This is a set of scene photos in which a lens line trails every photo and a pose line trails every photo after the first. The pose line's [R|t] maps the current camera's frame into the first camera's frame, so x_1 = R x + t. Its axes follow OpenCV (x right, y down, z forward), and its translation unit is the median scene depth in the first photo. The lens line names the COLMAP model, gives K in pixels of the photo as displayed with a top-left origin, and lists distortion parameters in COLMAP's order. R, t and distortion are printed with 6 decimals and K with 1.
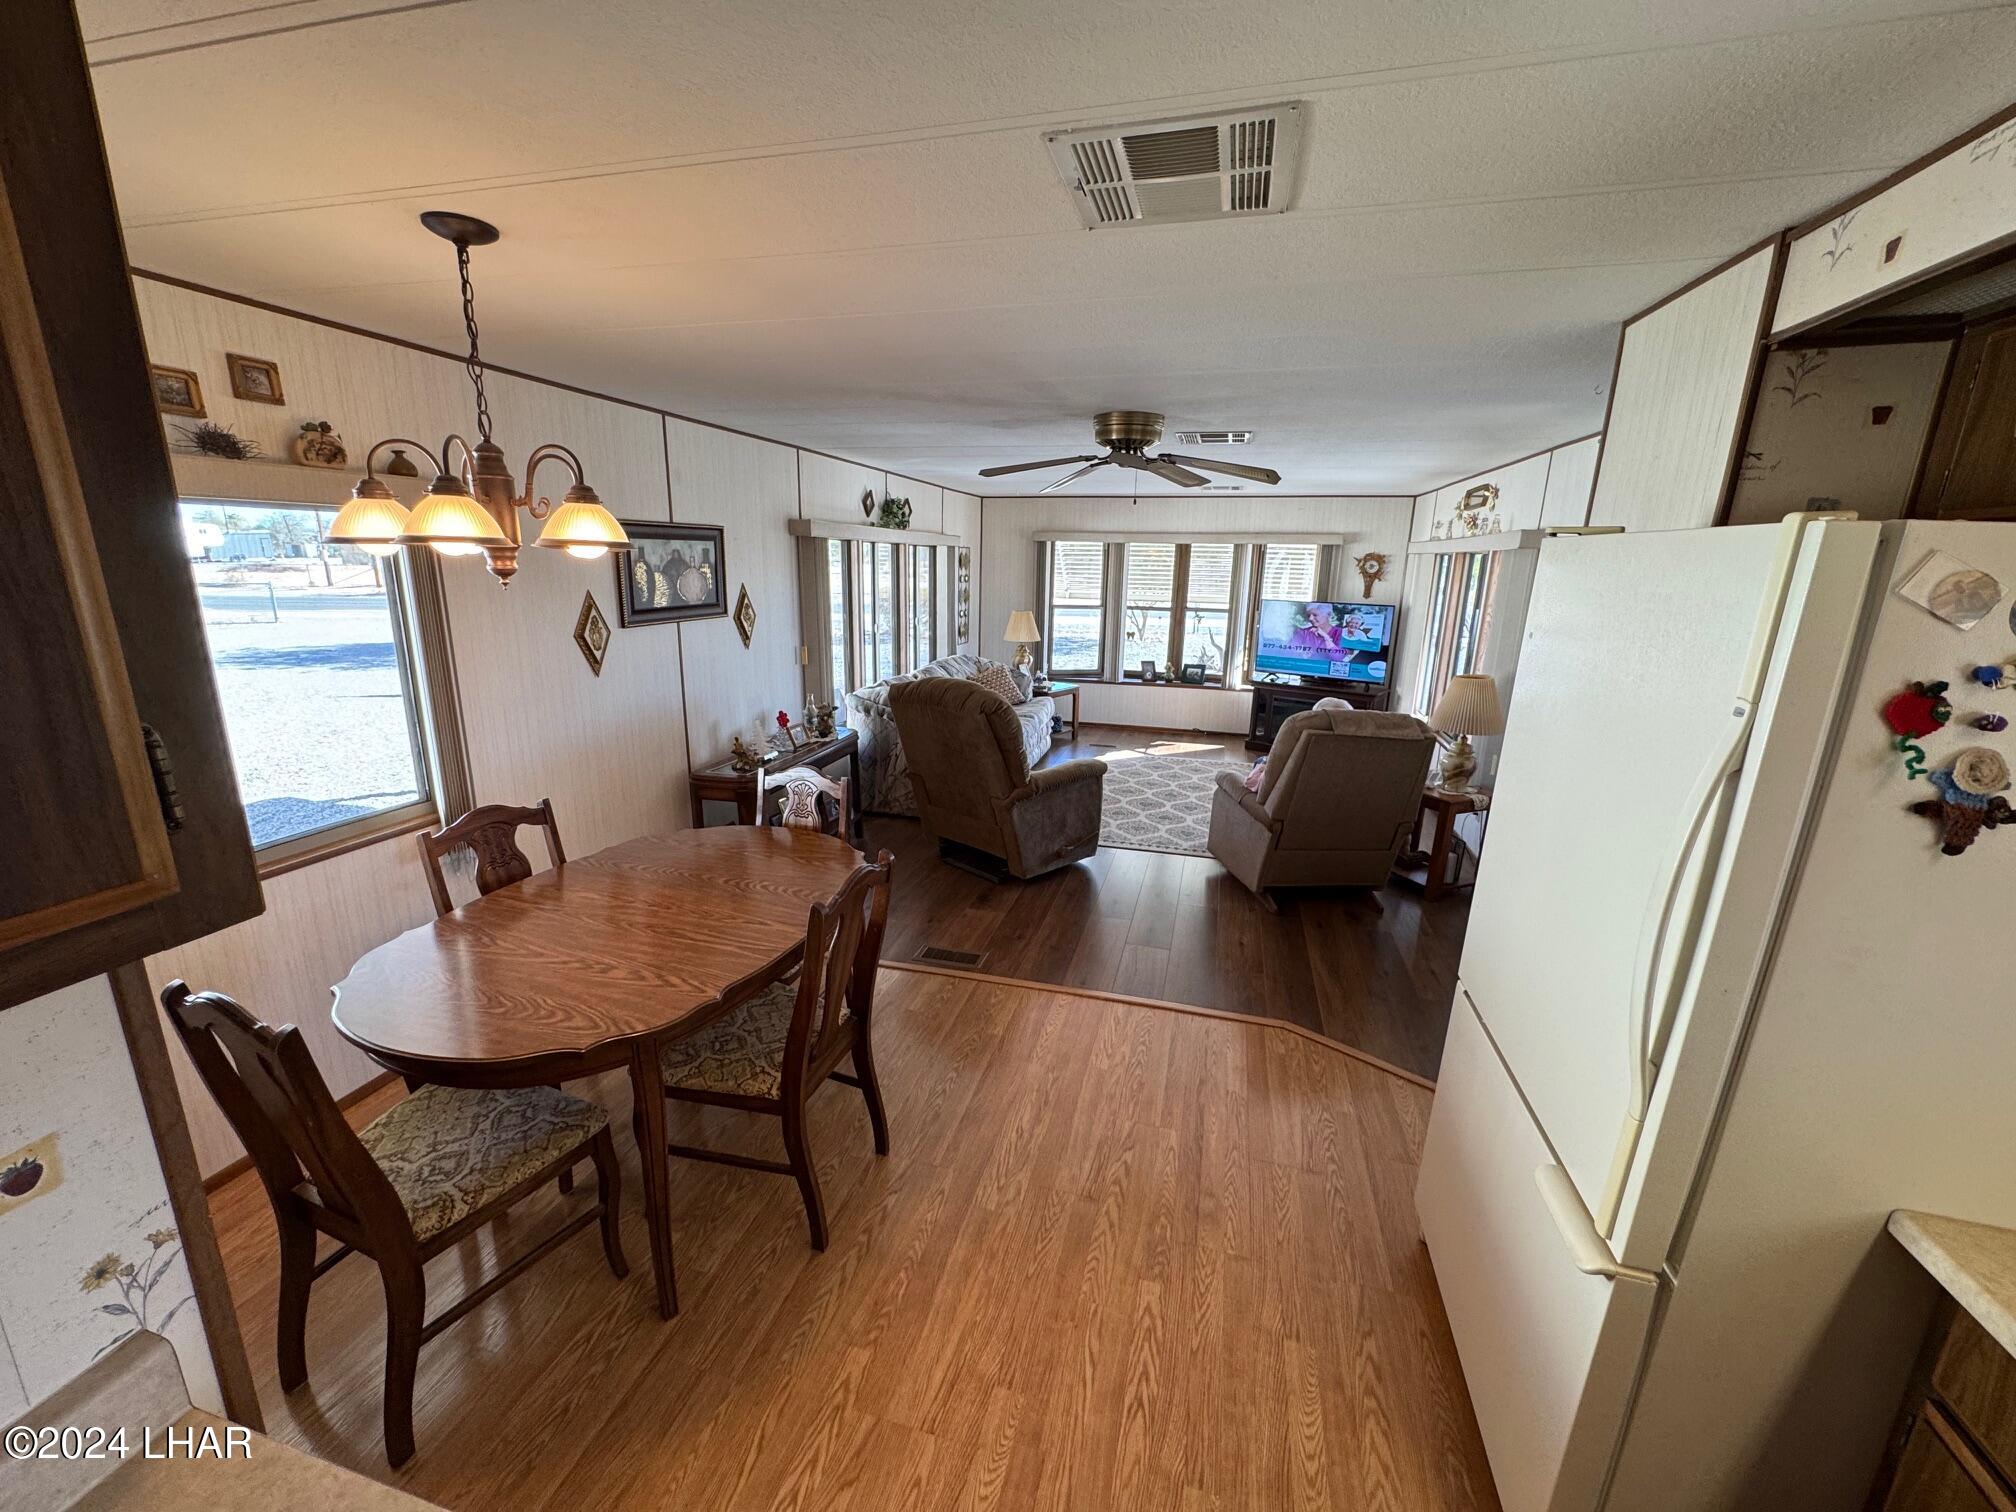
lens RADIAL K [[808.5, 0, 1008.0], [0, 808.5, 756.0], [0, 0, 1]] dist [-0.006447, 0.000601]
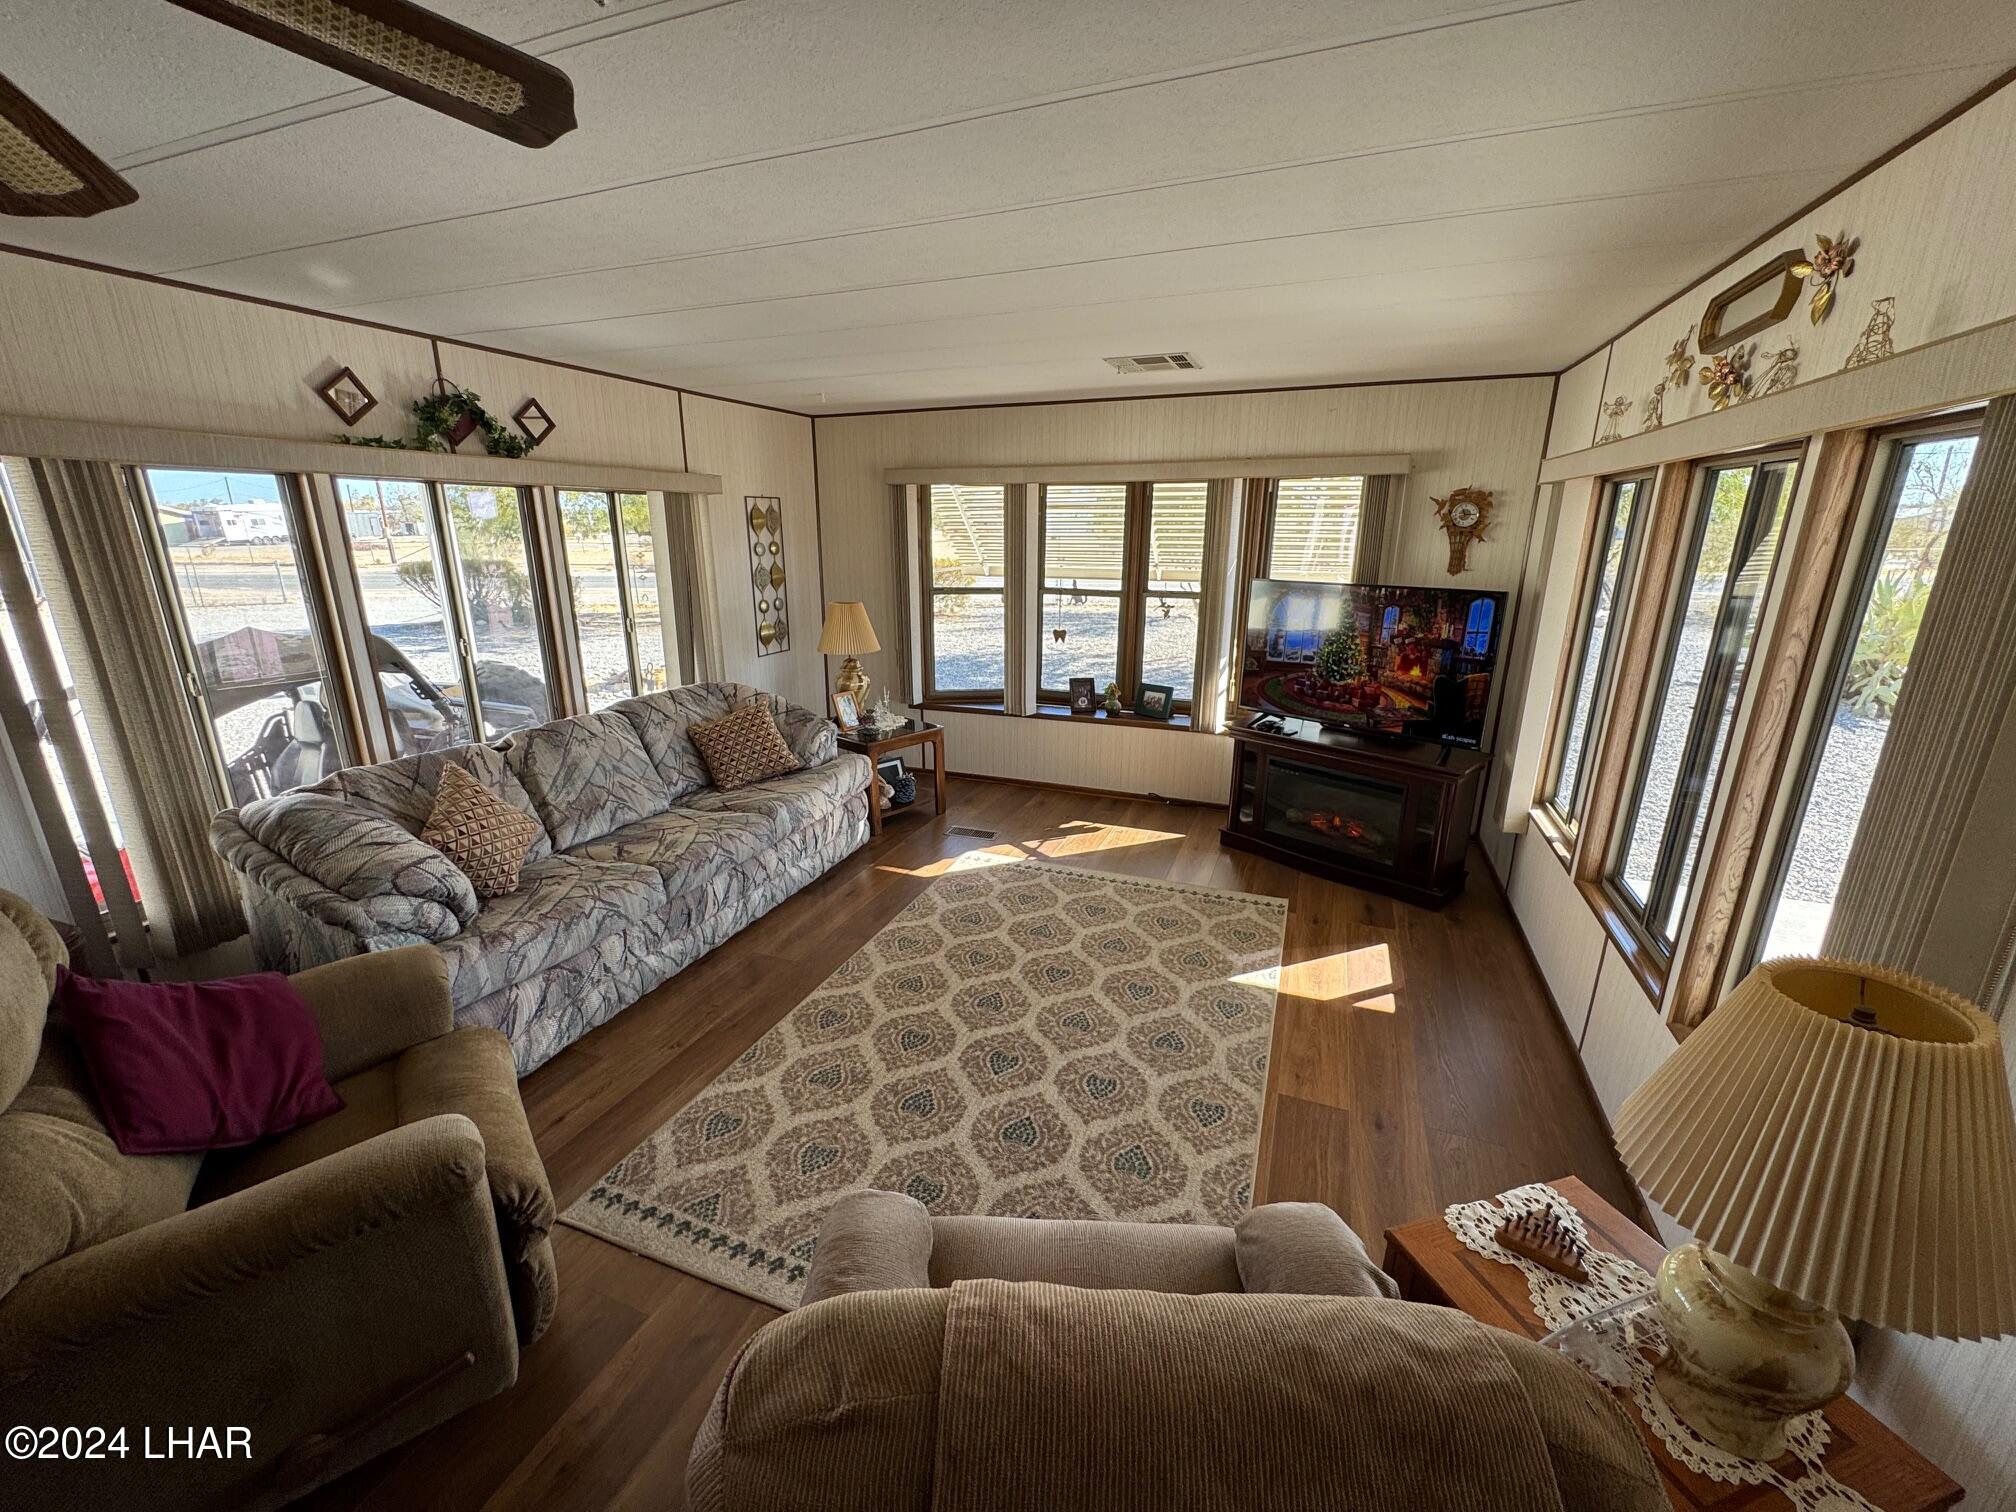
lens RADIAL K [[808.5, 0, 1008.0], [0, 808.5, 756.0], [0, 0, 1]] dist [-0.006447, 0.000601]
pose [[0.993990, 0.012567, -0.108746, 0.195804], [-0.008229, 0.999156, 0.040251, -0.087167], [0.109160, -0.039114, 0.993254, 0.400668]]
